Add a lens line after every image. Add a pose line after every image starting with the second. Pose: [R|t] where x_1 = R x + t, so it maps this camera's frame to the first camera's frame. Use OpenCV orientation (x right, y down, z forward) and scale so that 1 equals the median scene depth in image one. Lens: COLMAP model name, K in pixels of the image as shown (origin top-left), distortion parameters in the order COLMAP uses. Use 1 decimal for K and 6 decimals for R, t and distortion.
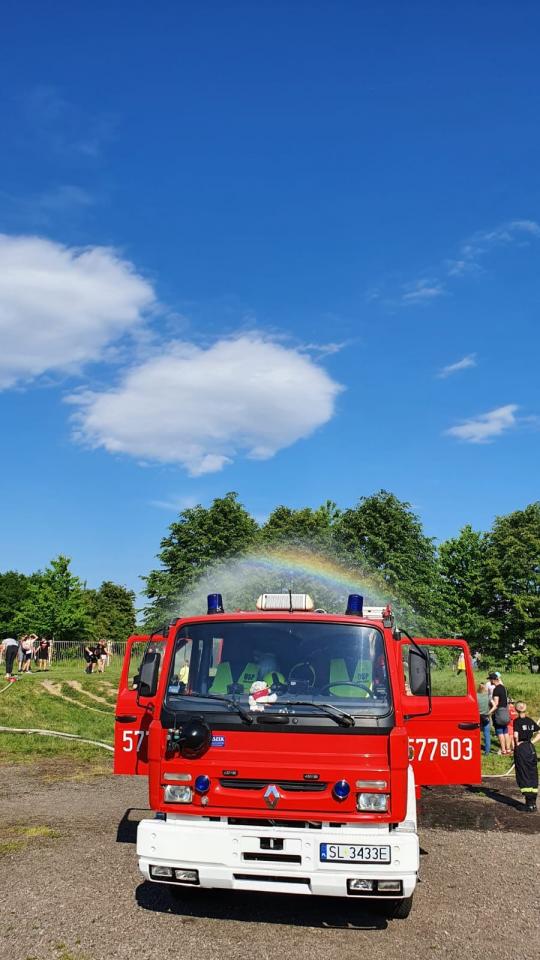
lens RADIAL K [[785.8, 0, 270.0], [0, 785.8, 480.0], [0, 0, 1]] dist [0.121226, -0.276154]
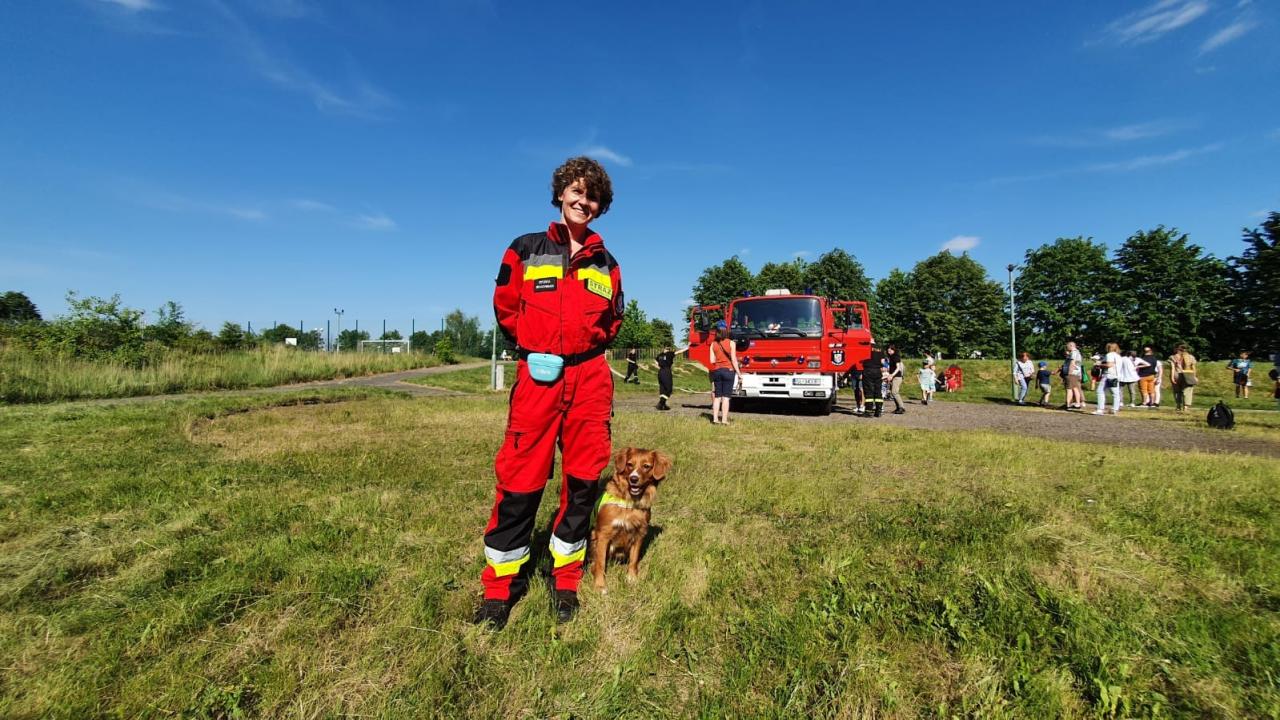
lens RADIAL K [[533.1, 0, 640.0], [0, 533.1, 360.0], [0, 0, 1]] dist [0.003277, 0.000050]
pose [[0.975704, -0.014846, -0.218590, -0.033010], [0.058334, 0.979292, 0.193868, 0.015624], [0.211185, -0.201909, 0.956365, -0.583078]]
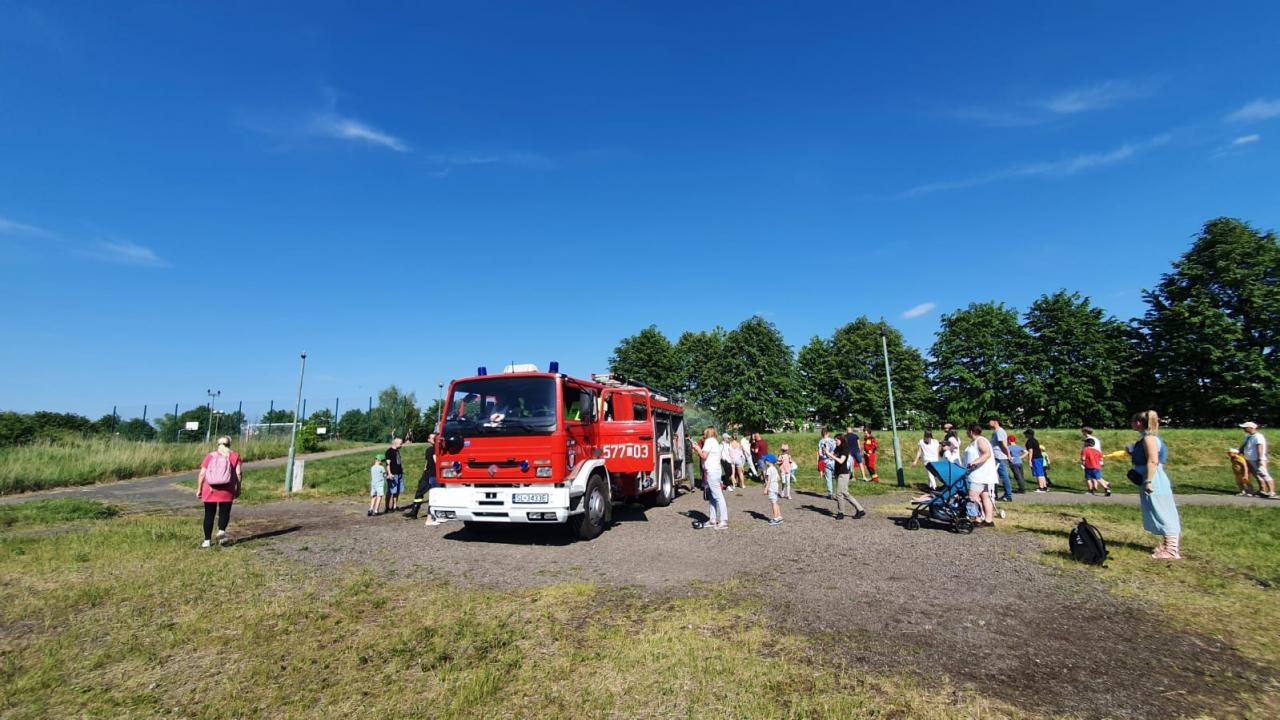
lens RADIAL K [[533.1, 0, 640.0], [0, 533.1, 360.0], [0, 0, 1]] dist [0.003277, 0.000050]
pose [[0.986707, -0.061864, -0.150276, 0.404798], [0.072692, 0.995057, 0.067656, 0.066575], [0.145348, -0.077681, 0.986326, -0.099333]]
